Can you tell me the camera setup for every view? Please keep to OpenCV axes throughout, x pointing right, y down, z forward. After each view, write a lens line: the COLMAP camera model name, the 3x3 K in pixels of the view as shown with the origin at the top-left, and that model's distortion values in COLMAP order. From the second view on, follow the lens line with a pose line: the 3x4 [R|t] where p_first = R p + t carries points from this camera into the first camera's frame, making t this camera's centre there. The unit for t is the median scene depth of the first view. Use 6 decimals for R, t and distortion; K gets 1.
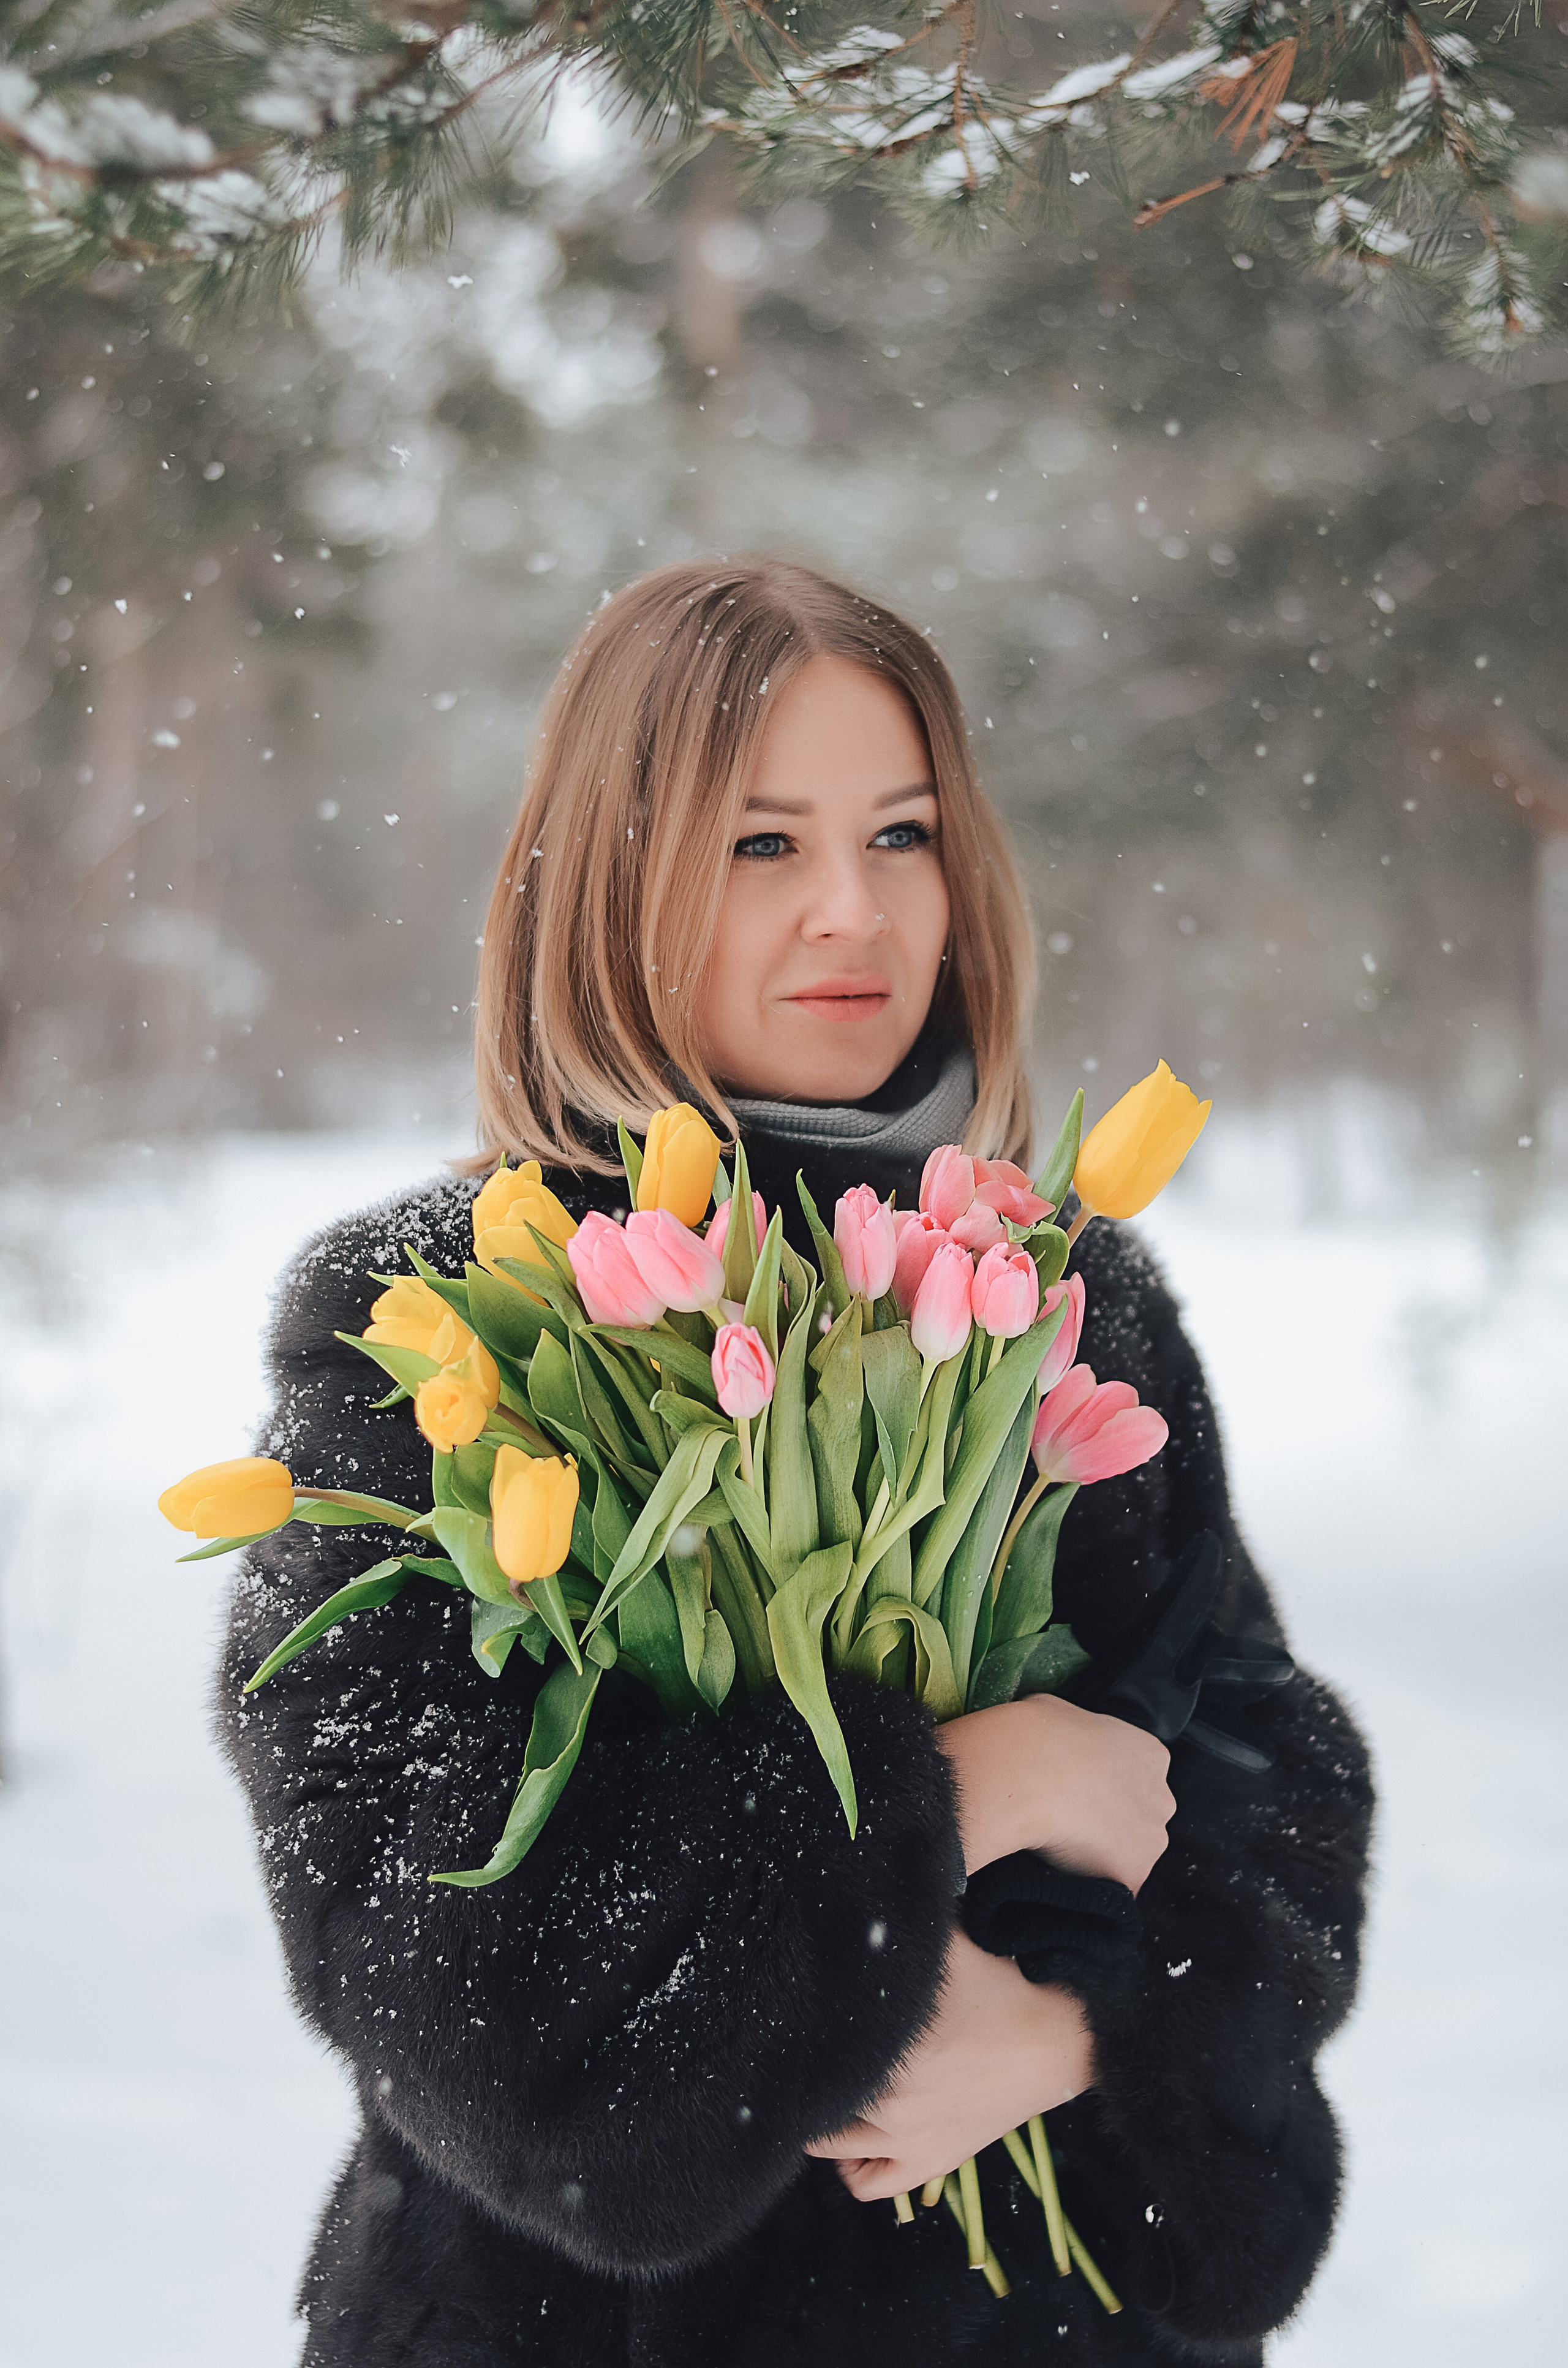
lens RADIAL K [[5192.3, 0, 802.4], [0, 5192.3, 1200.0], [0, 0, 1]] dist [-0.095889, 0.000000]
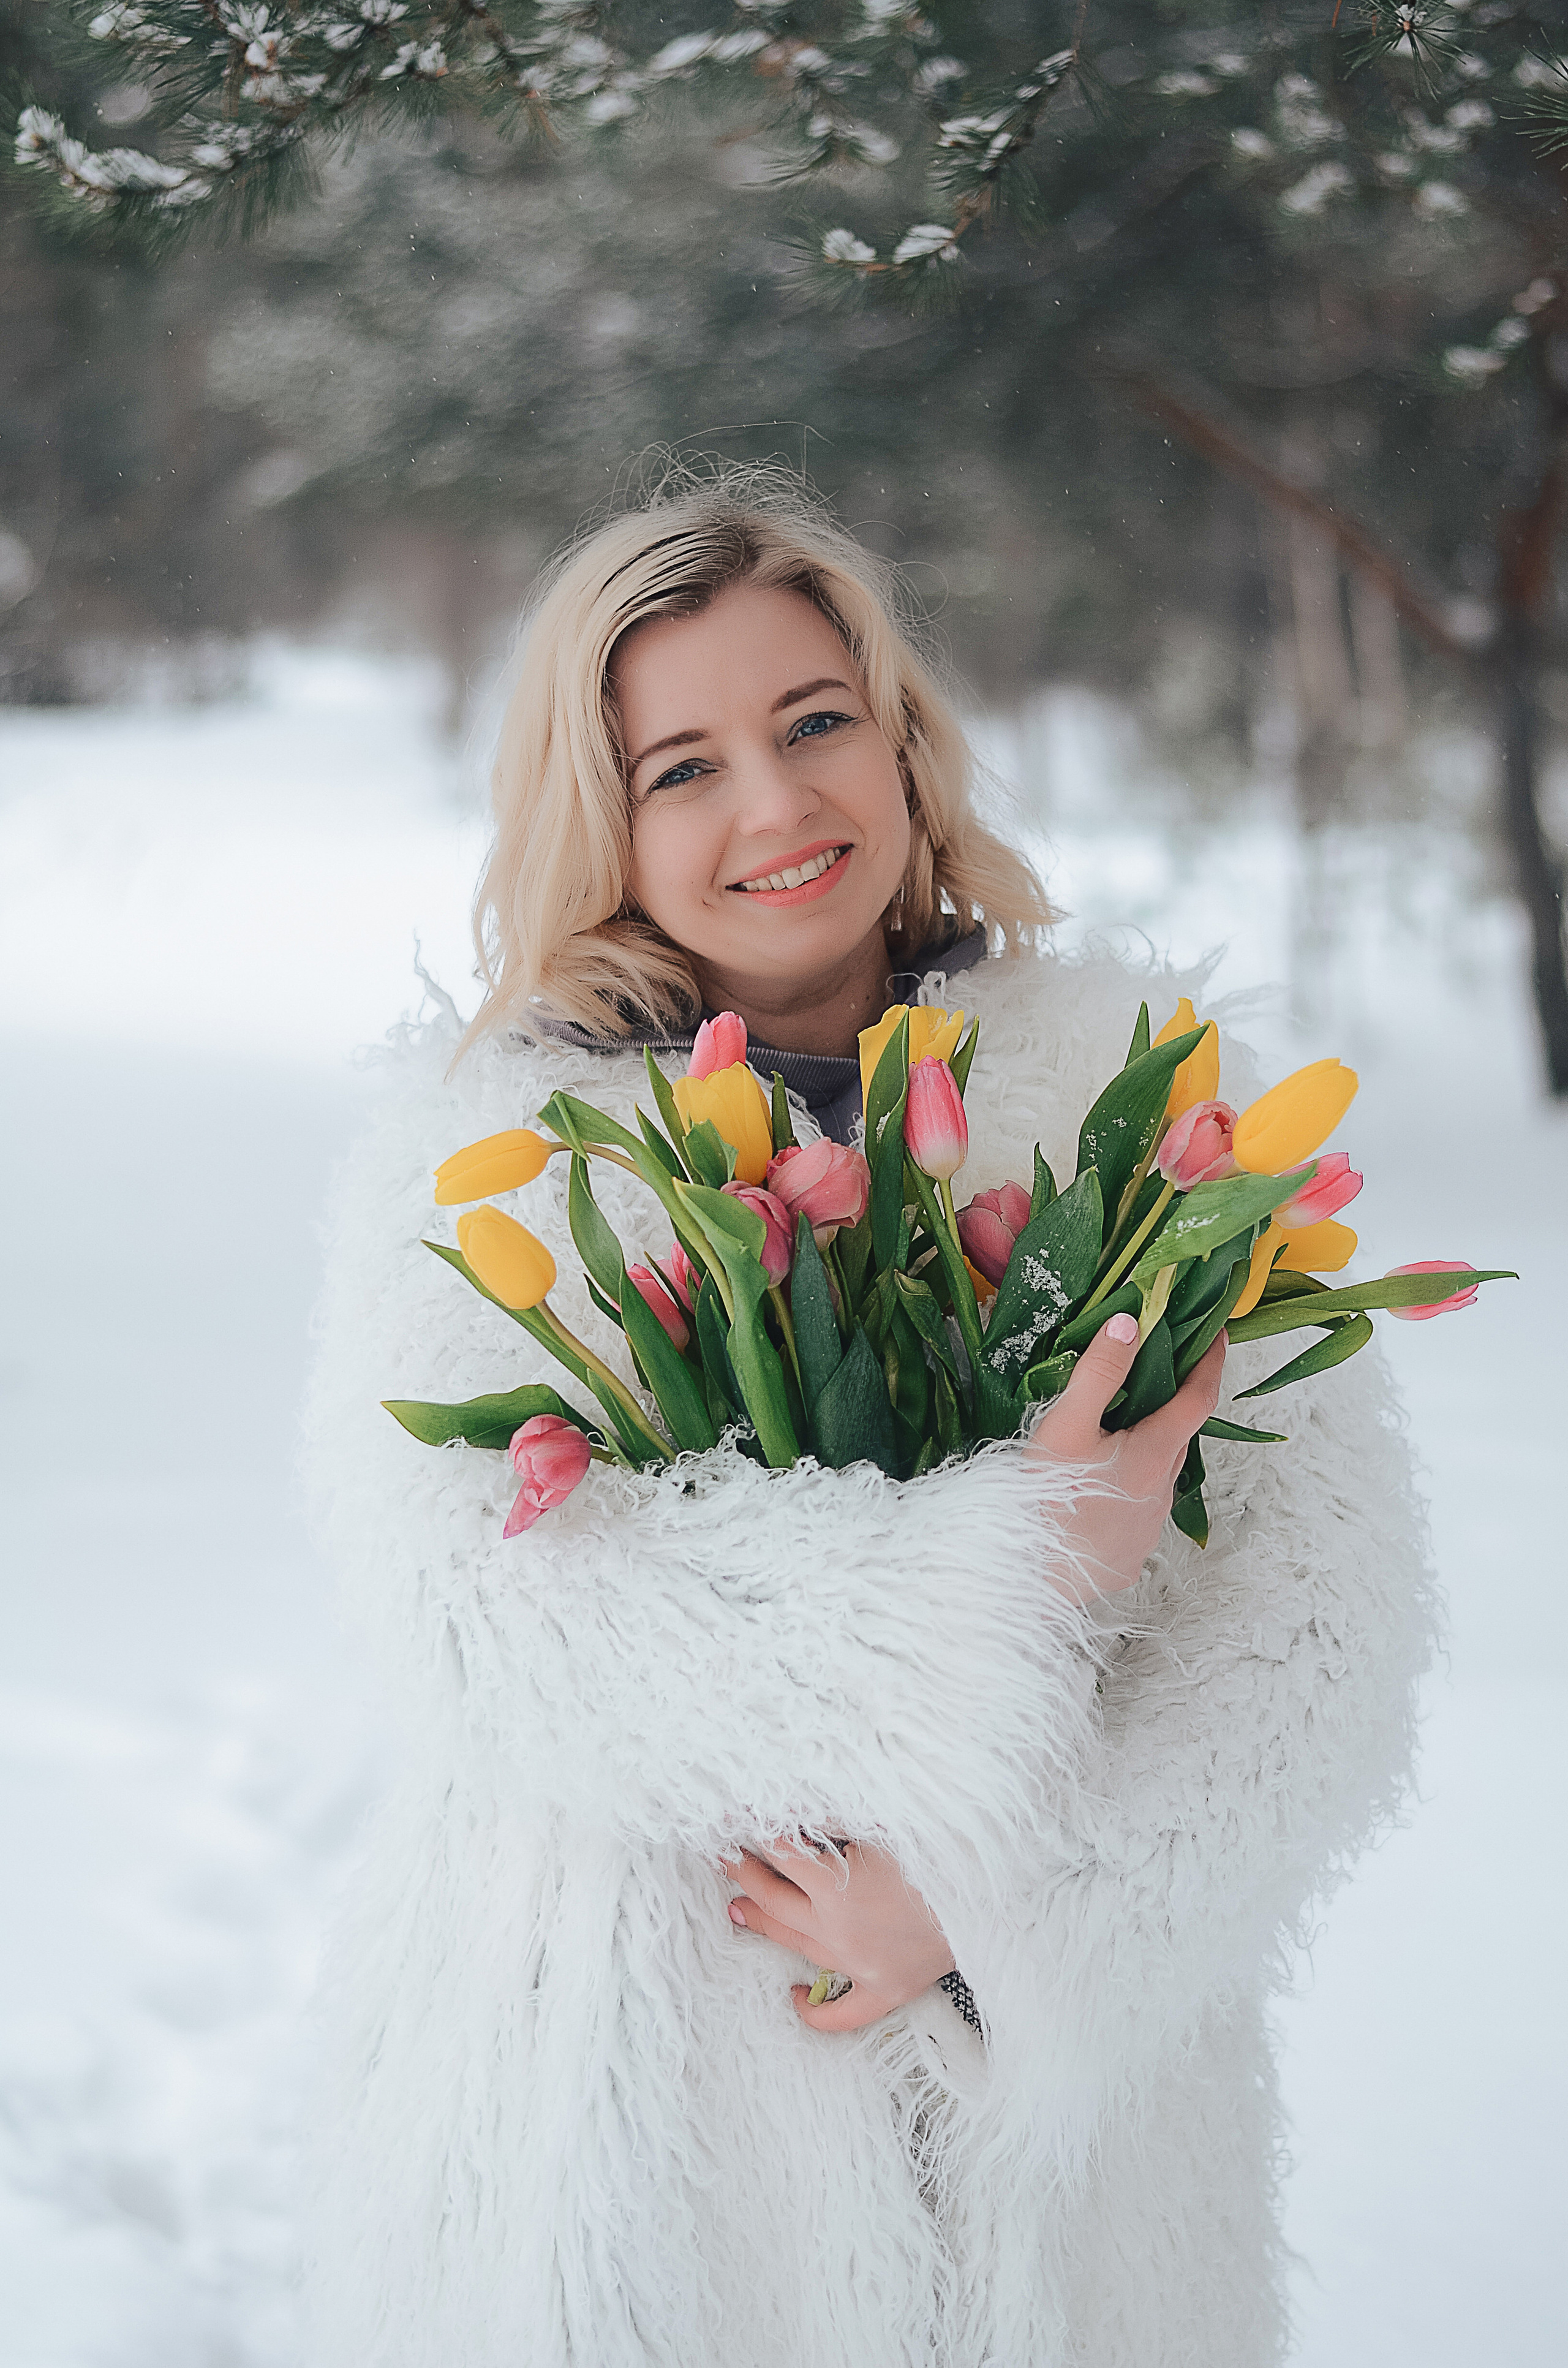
lens RADIAL K [[5192.3, 0, 721.3], [0, 5192.3, 1180.6], [0, 0, 1]] dist [-0.095889, 0.000000]
pose [[0.998878, 0.030885, 0.035912, 0.003702], [-0.033481, 0.996689, 0.074099, 0.002289], [-0.033505, -0.075219, 0.996604, -0.113172]]
